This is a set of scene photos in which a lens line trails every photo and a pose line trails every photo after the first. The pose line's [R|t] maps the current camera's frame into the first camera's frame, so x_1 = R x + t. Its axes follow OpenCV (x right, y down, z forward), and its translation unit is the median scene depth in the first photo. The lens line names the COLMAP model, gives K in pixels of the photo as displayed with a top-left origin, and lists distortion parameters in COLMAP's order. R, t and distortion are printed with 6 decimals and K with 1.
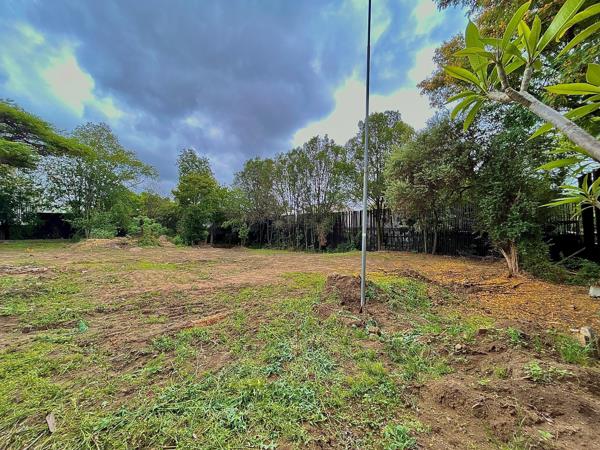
lens RADIAL K [[245.3, 0, 300.1], [0, 245.3, 224.4], [0, 0, 1]] dist [0.001401, 0.000034]
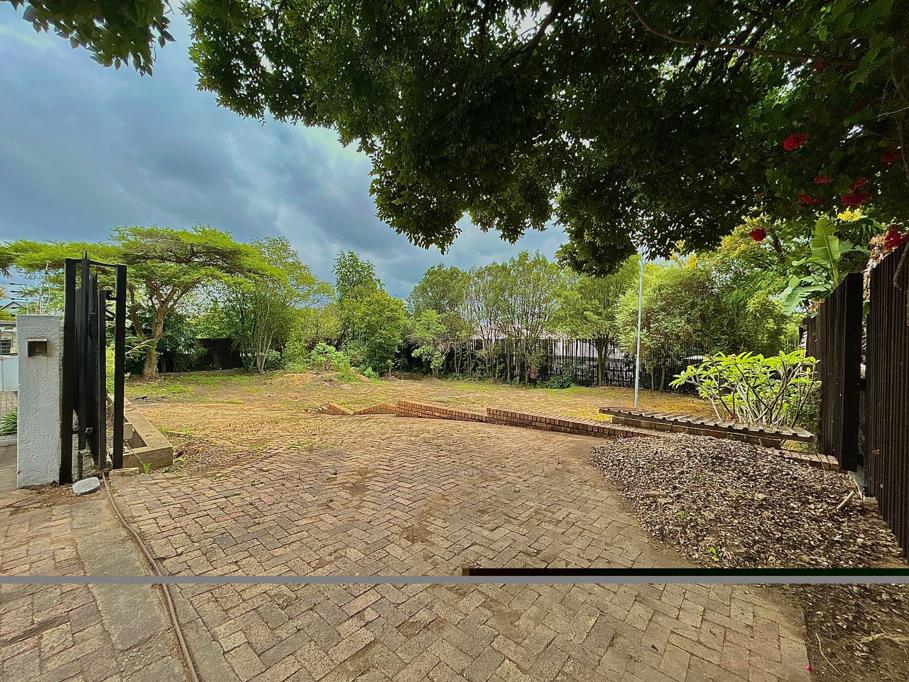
lens RADIAL K [[371.7, 0, 454.1], [0, 371.7, 337.5], [0, 0, 1]] dist [0.001401, 0.000034]
pose [[0.999676, 0.003388, 0.025236, -0.205921], [-0.003986, 0.999712, 0.023664, -0.082981], [-0.025148, -0.023757, 0.999401, -0.287966]]
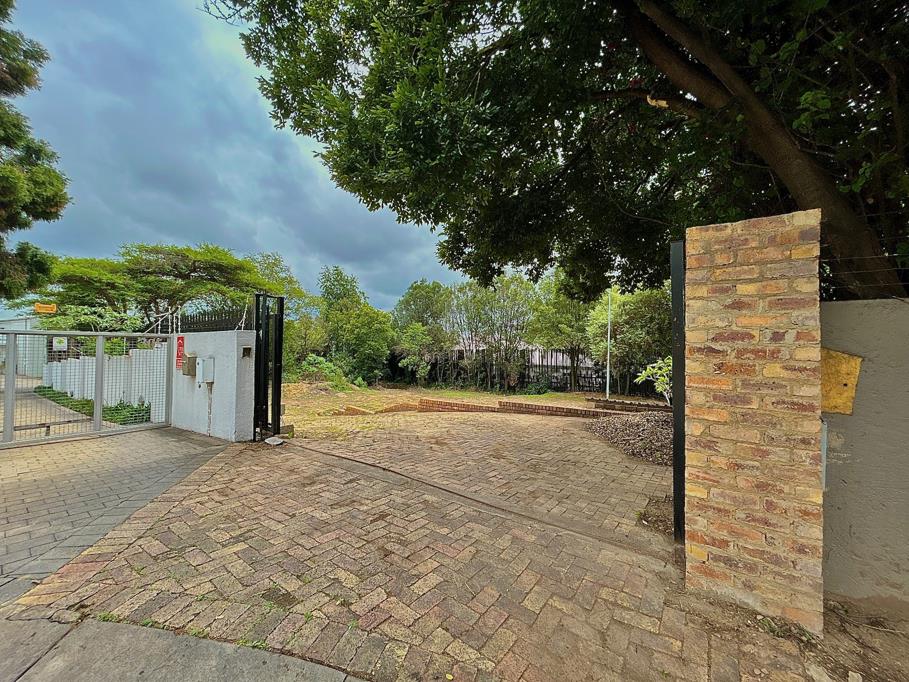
lens RADIAL K [[371.7, 0, 454.2], [0, 371.7, 339.3], [0, 0, 1]] dist [0.001401, 0.000034]
pose [[0.994599, 0.001287, 0.103781, -0.258923], [-0.001020, 0.999996, -0.002621, -0.082145], [-0.103784, 0.002501, 0.994597, -0.371564]]
